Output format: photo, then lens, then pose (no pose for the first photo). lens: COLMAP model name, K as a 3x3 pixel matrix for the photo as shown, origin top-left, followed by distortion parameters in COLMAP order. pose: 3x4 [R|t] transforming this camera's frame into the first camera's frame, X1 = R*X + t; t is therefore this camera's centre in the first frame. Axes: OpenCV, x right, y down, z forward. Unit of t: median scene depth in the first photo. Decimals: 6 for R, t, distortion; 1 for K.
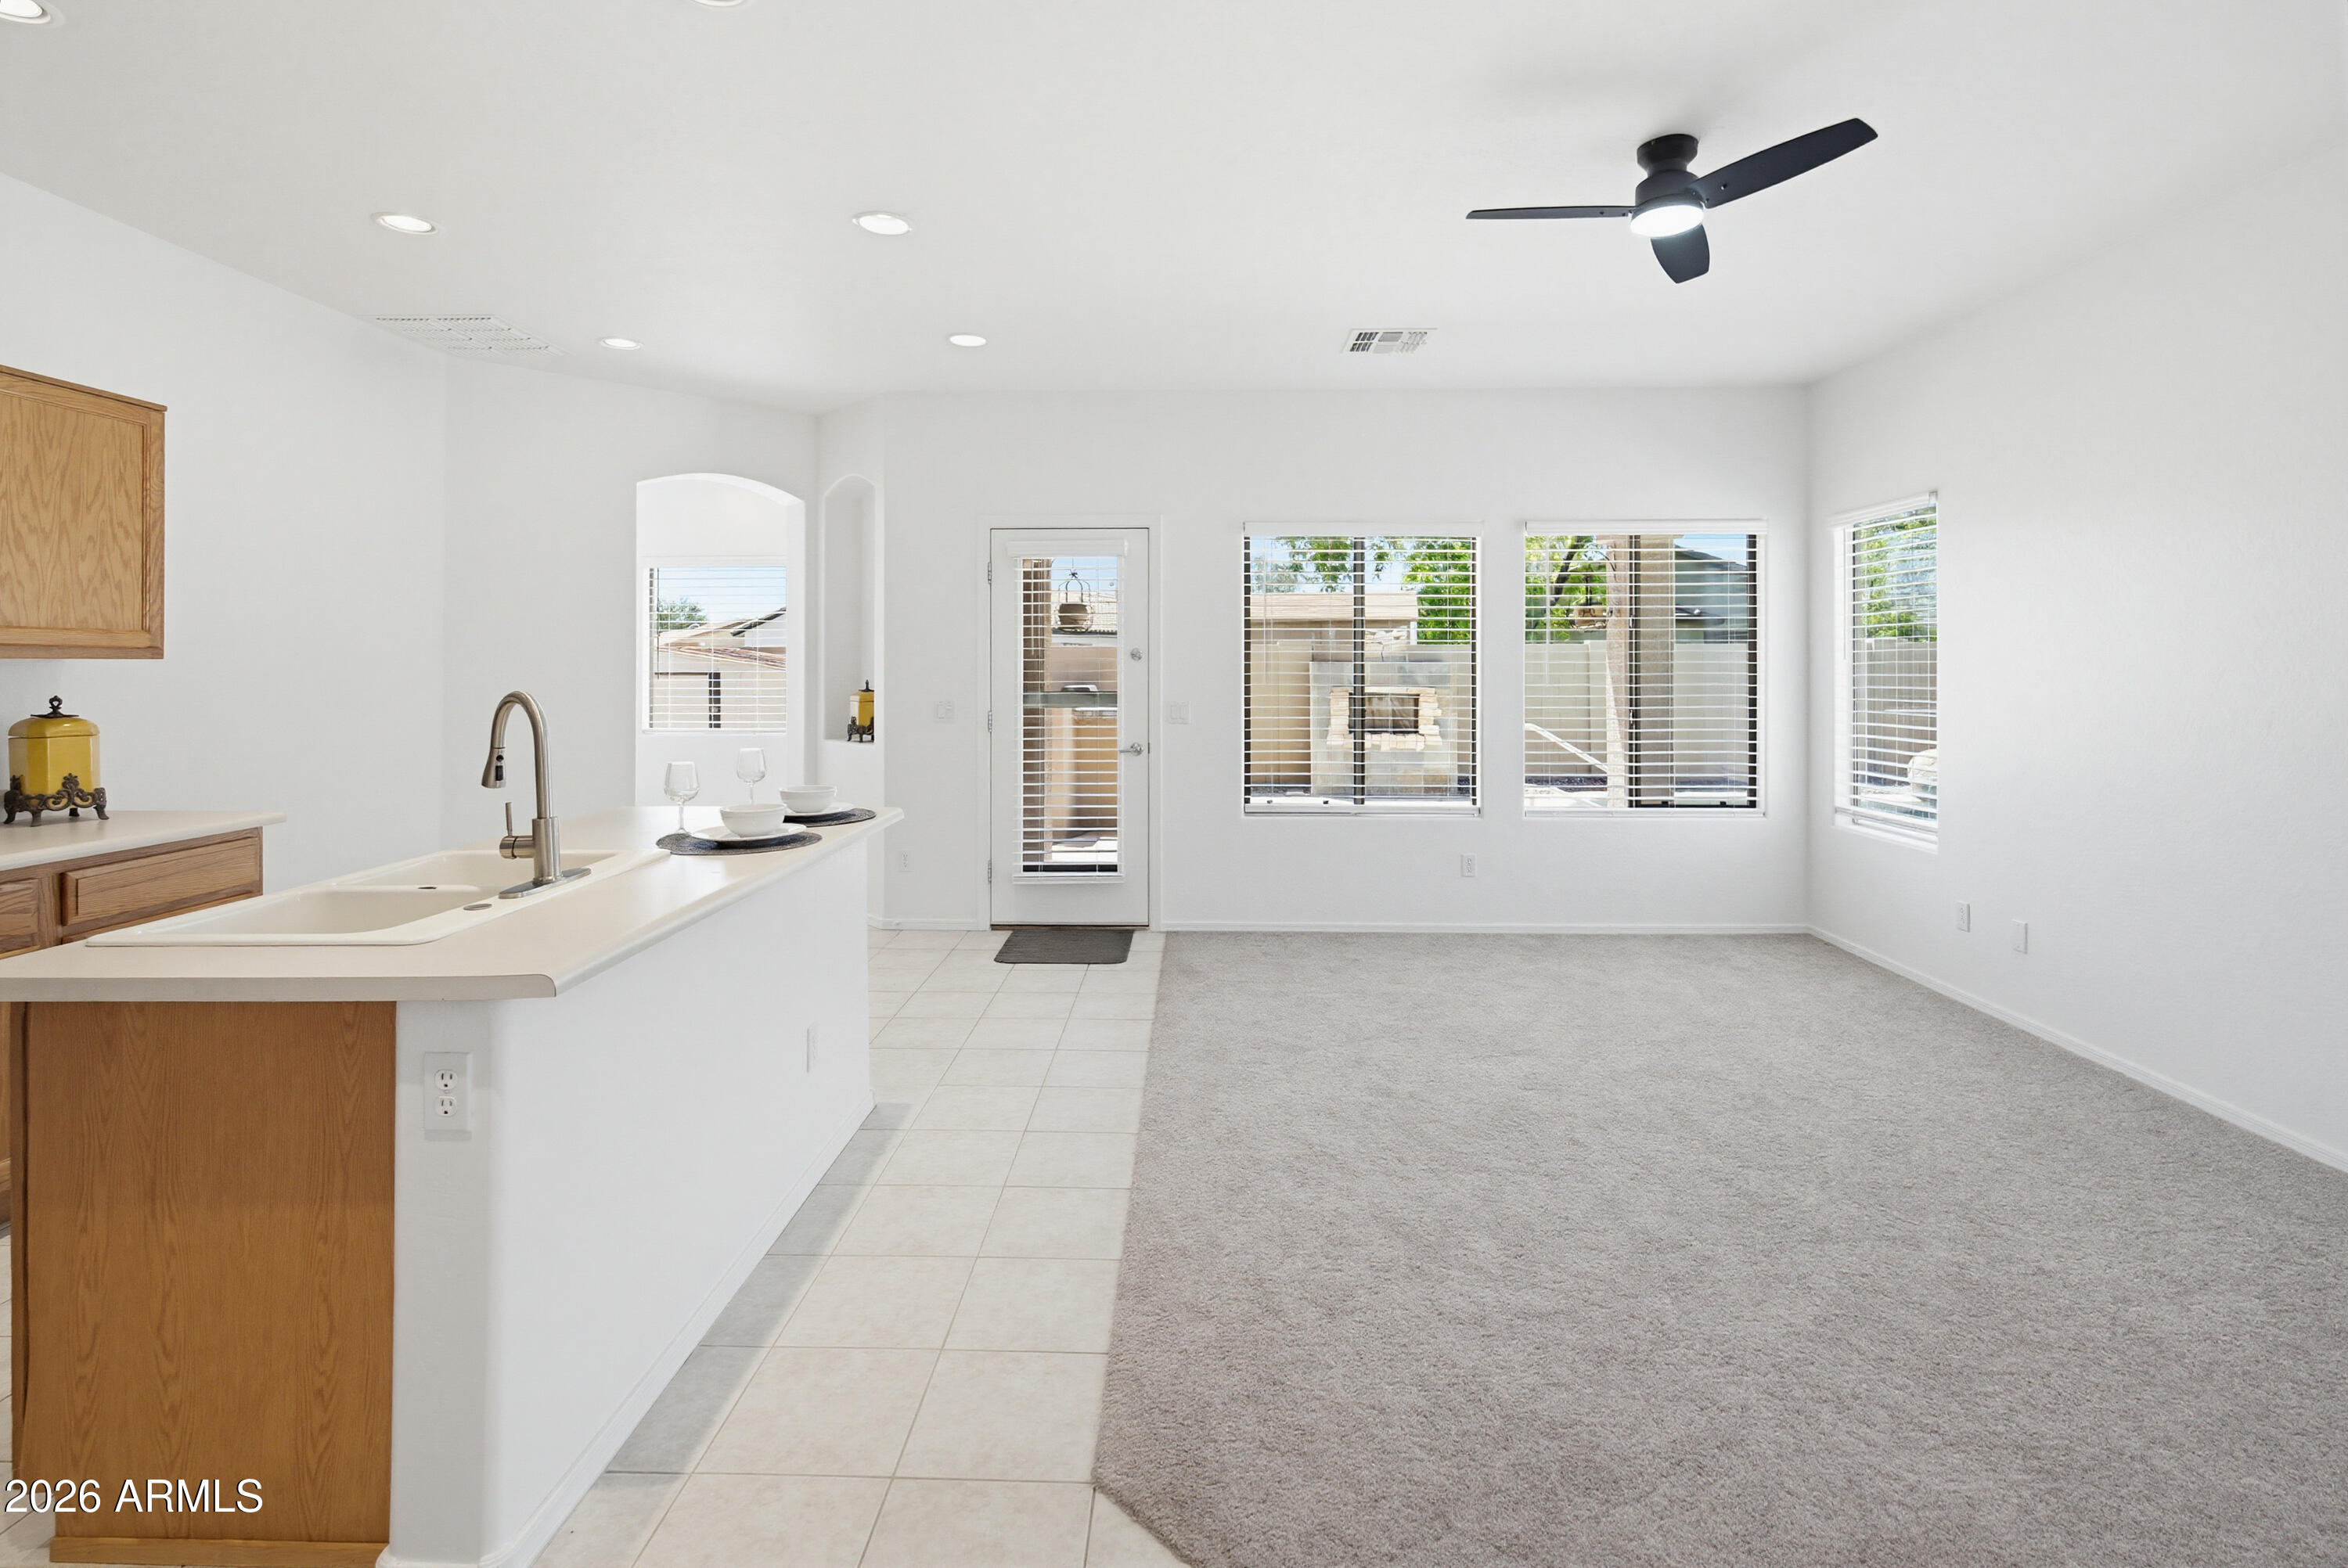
lens RADIAL K [[1100.5, 0, 1183.3], [0, 1100.5, 673.4], [0, 0, 1]] dist [-0.005164, 0.003391]
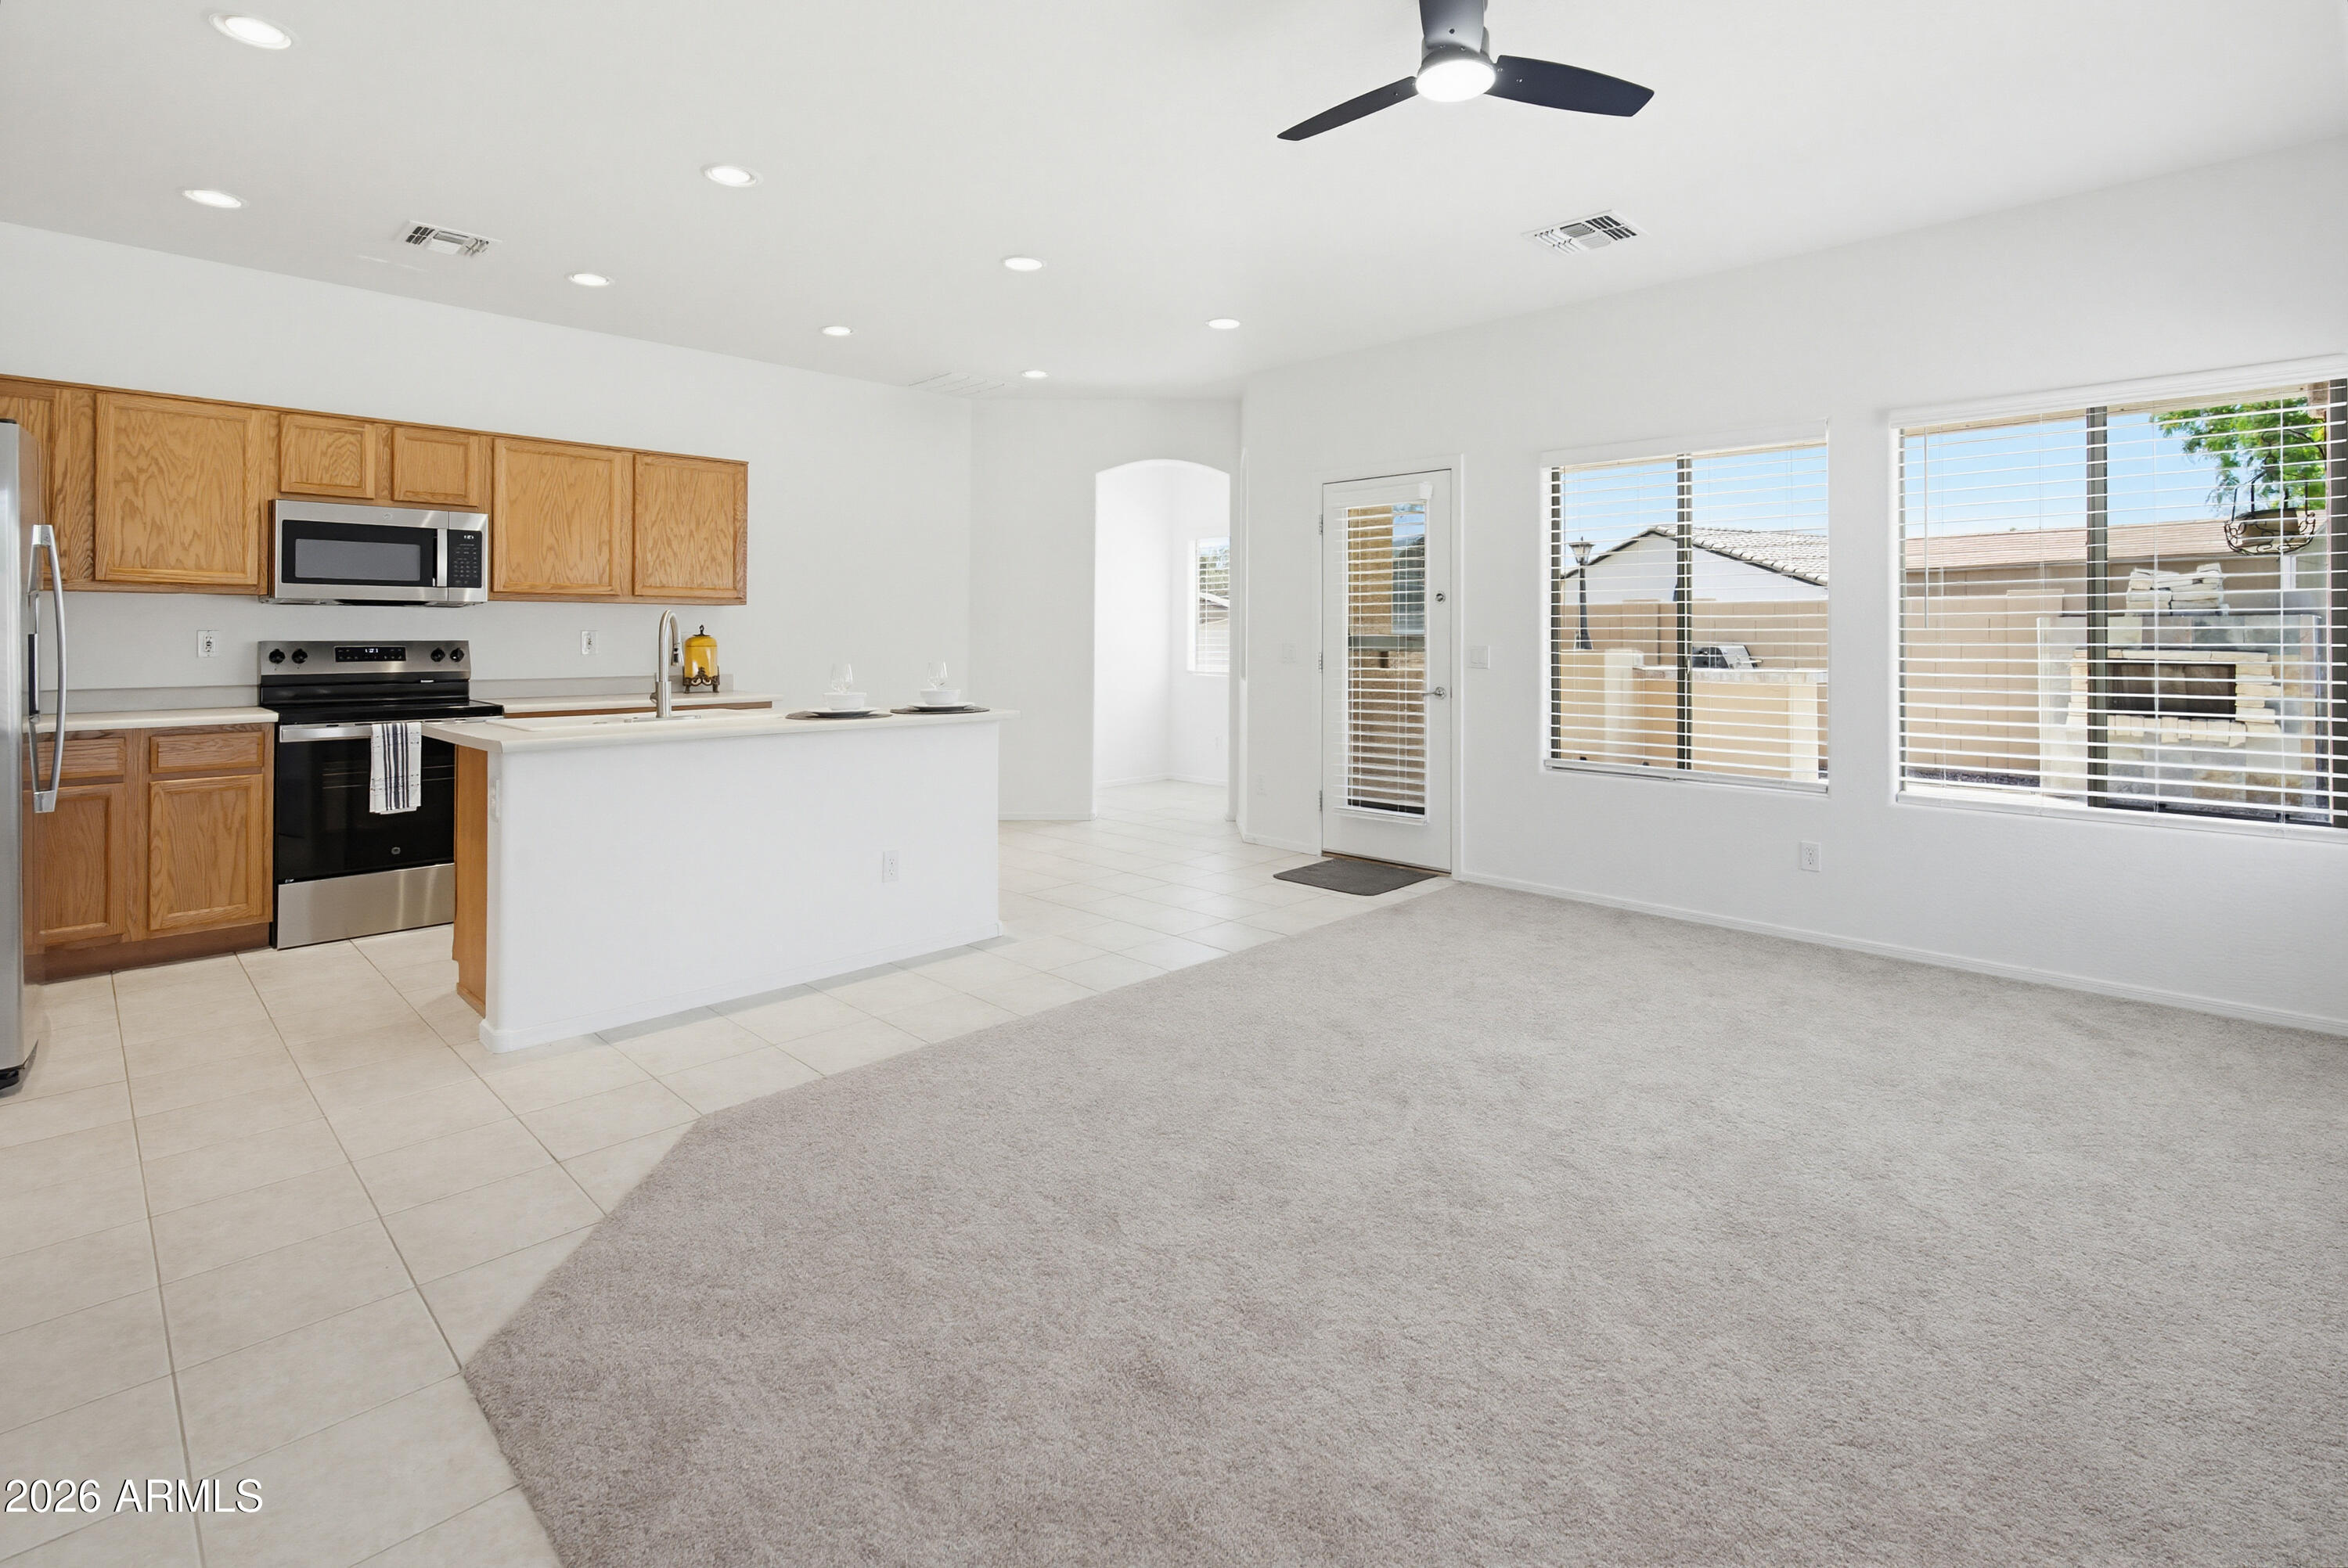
lens RADIAL K [[1100.5, 0, 1169.5], [0, 1100.5, 638.0], [0, 0, 1]] dist [-0.005164, 0.003391]
pose [[0.721503, 0.003020, -0.692404, 0.488680], [-0.007502, 0.999966, -0.003456, 0.025533], [0.692370, 0.007688, 0.721501, 0.118870]]
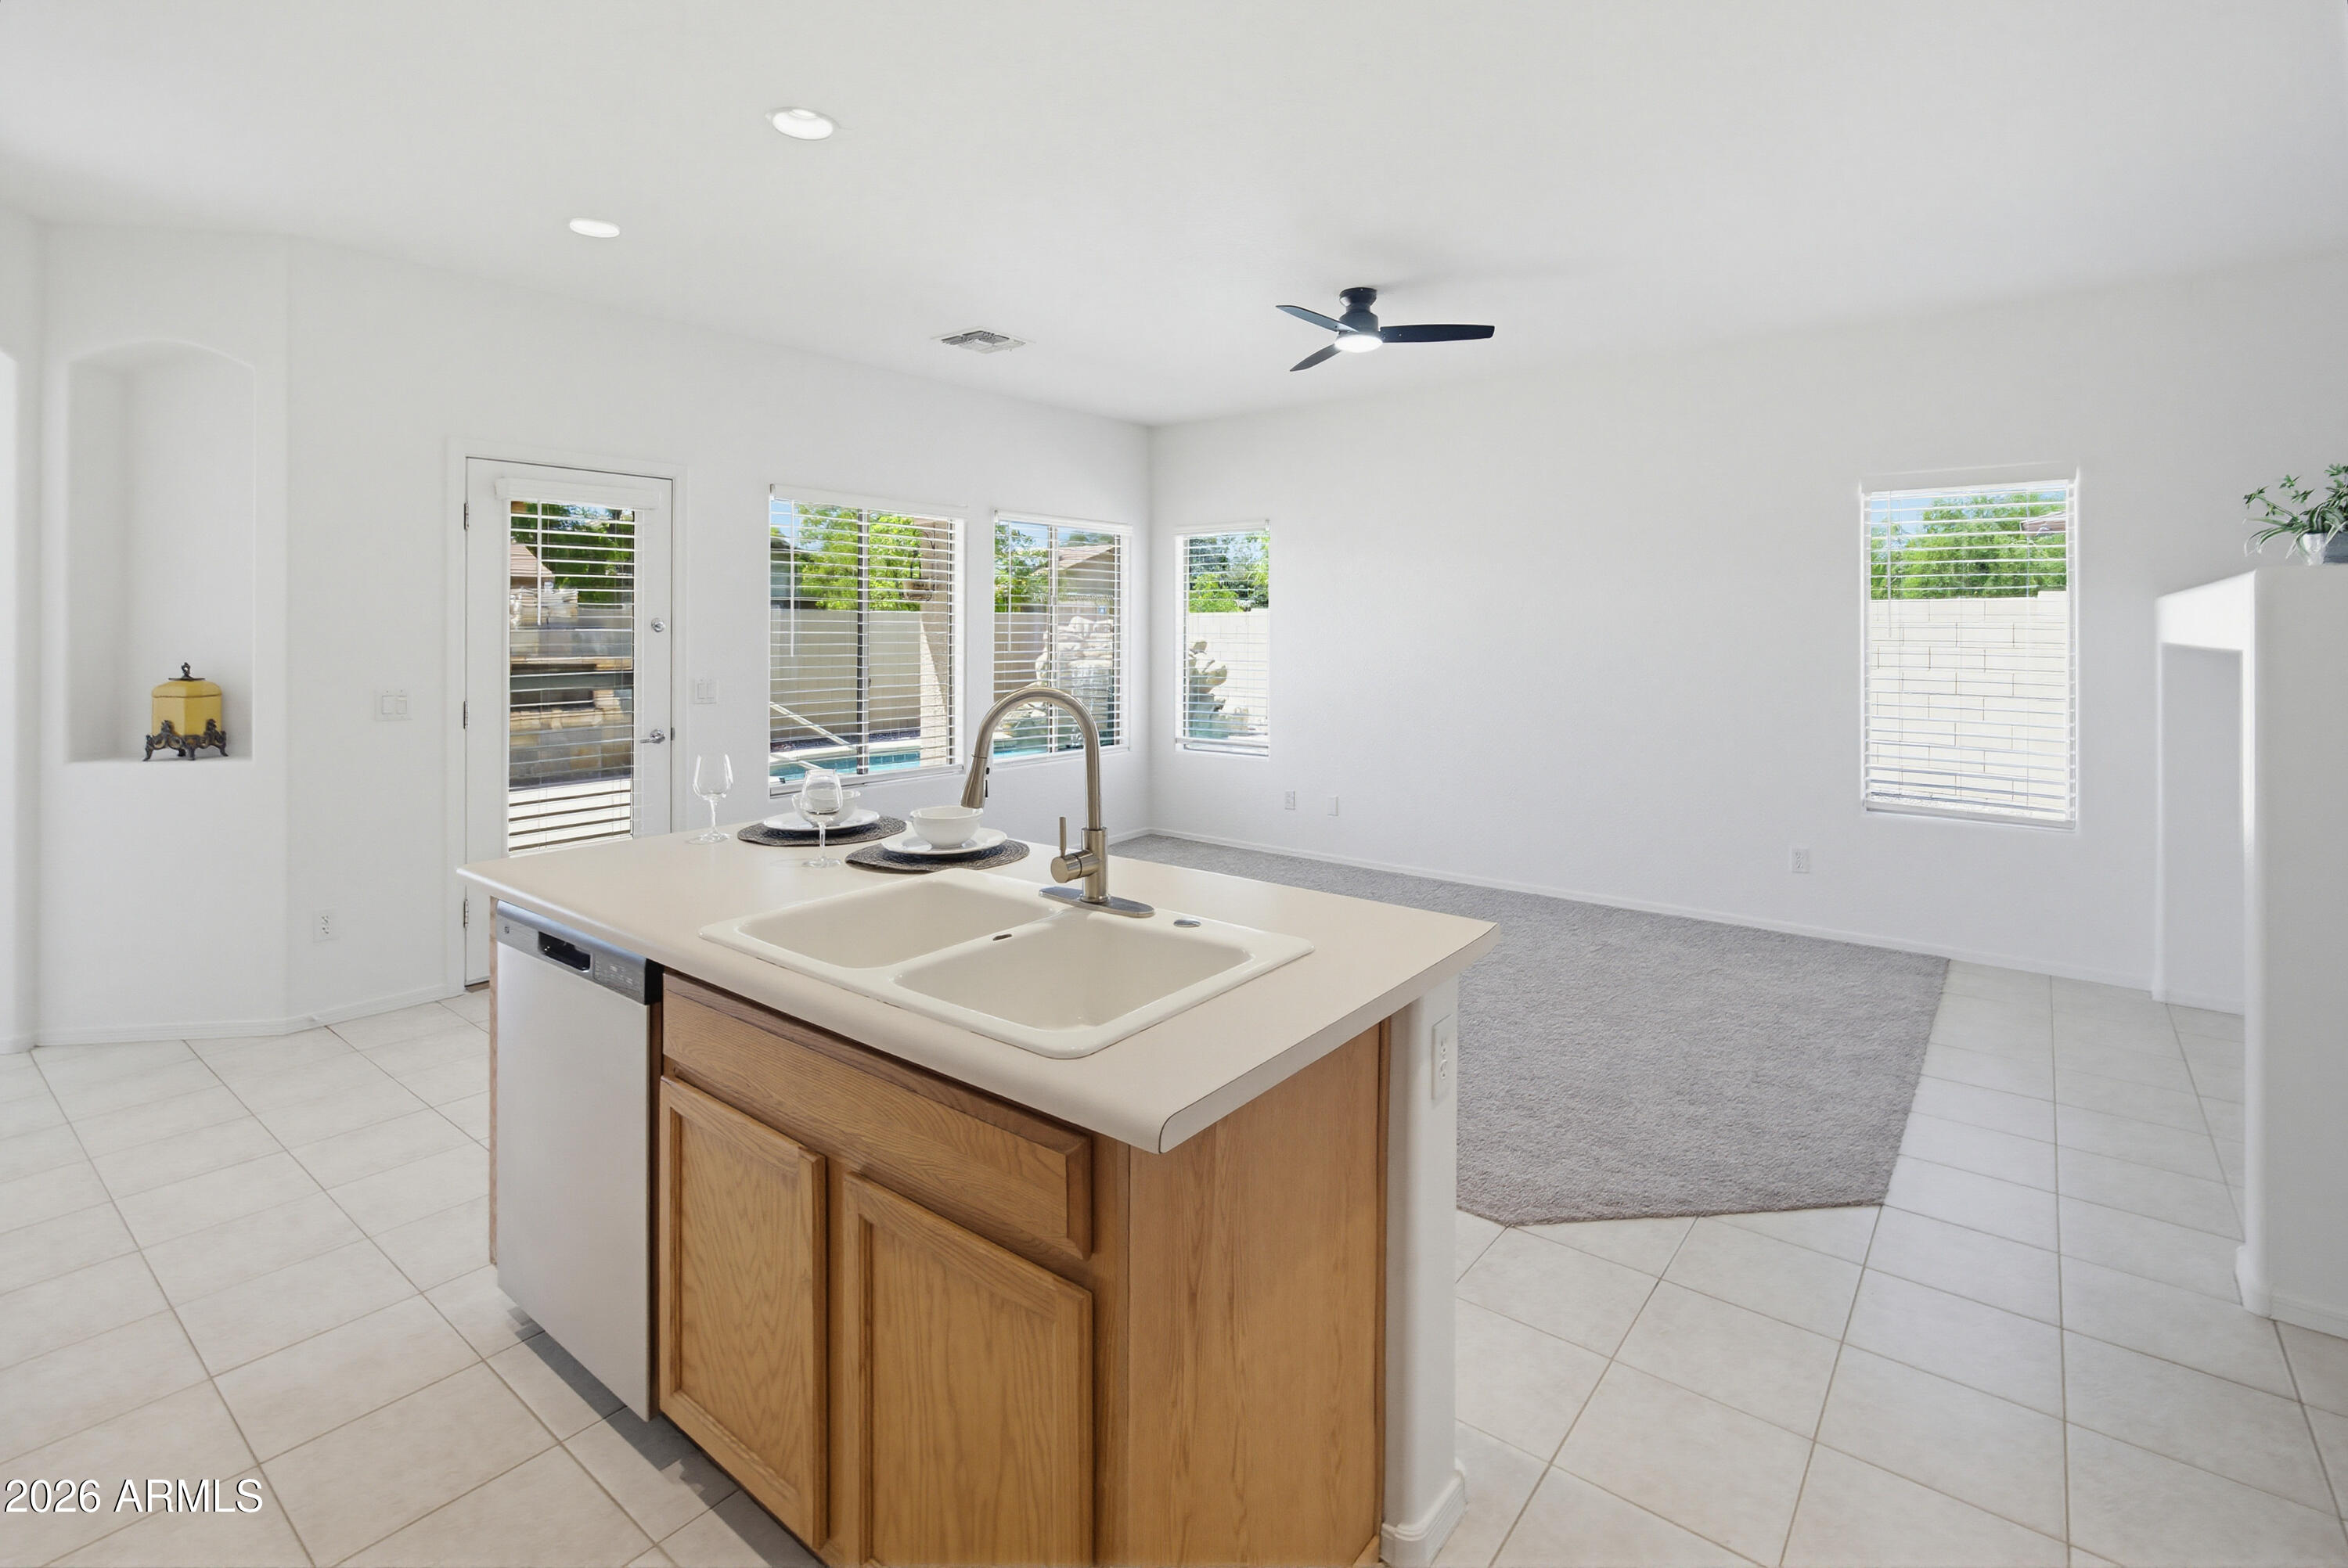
lens RADIAL K [[1100.5, 0, 1184.1], [0, 1100.5, 629.8], [0, 0, 1]] dist [-0.005164, 0.003391]
pose [[0.606073, -0.001434, 0.795408, -0.497582], [0.004892, 0.999986, -0.001924, -0.011181], [-0.795394, 0.005058, 0.606071, 0.157966]]
